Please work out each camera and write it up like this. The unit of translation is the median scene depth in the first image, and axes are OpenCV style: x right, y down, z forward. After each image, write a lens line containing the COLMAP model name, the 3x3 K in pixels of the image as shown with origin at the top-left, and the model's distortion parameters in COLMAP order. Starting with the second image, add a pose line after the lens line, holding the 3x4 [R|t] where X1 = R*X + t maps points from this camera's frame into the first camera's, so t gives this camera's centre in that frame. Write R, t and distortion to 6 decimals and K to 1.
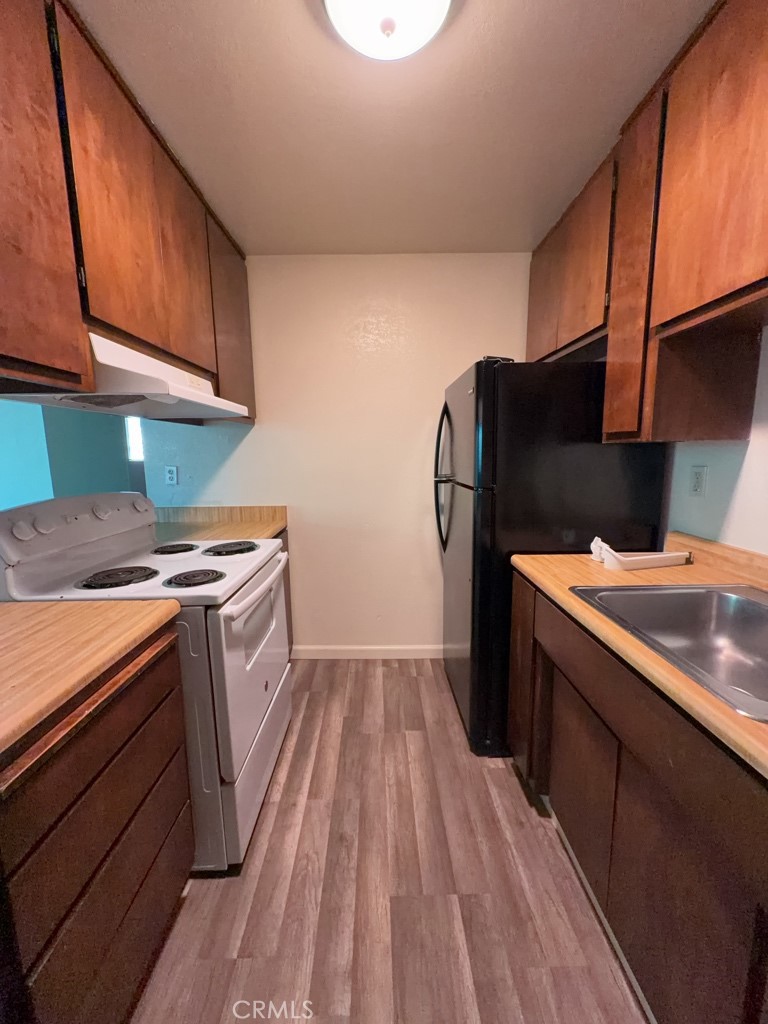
lens RADIAL K [[403.6, 0, 383.9], [0, 403.6, 512.0], [0, 0, 1]] dist [0.001024, -0.000138]
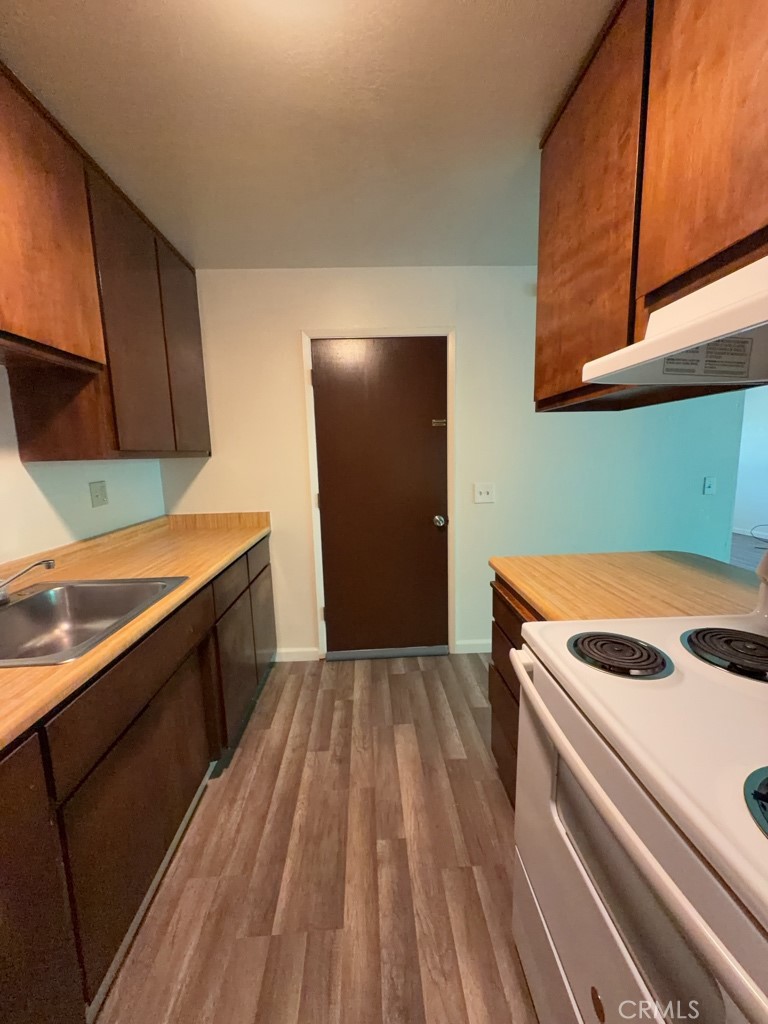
lens RADIAL K [[403.6, 0, 383.9], [0, 403.6, 509.7], [0, 0, 1]] dist [0.001024, -0.000138]
pose [[-0.998795, 0.043316, -0.023082, -0.109419], [0.034994, 0.958203, 0.283942, -0.280683], [0.034416, 0.282792, -0.958564, 1.762562]]
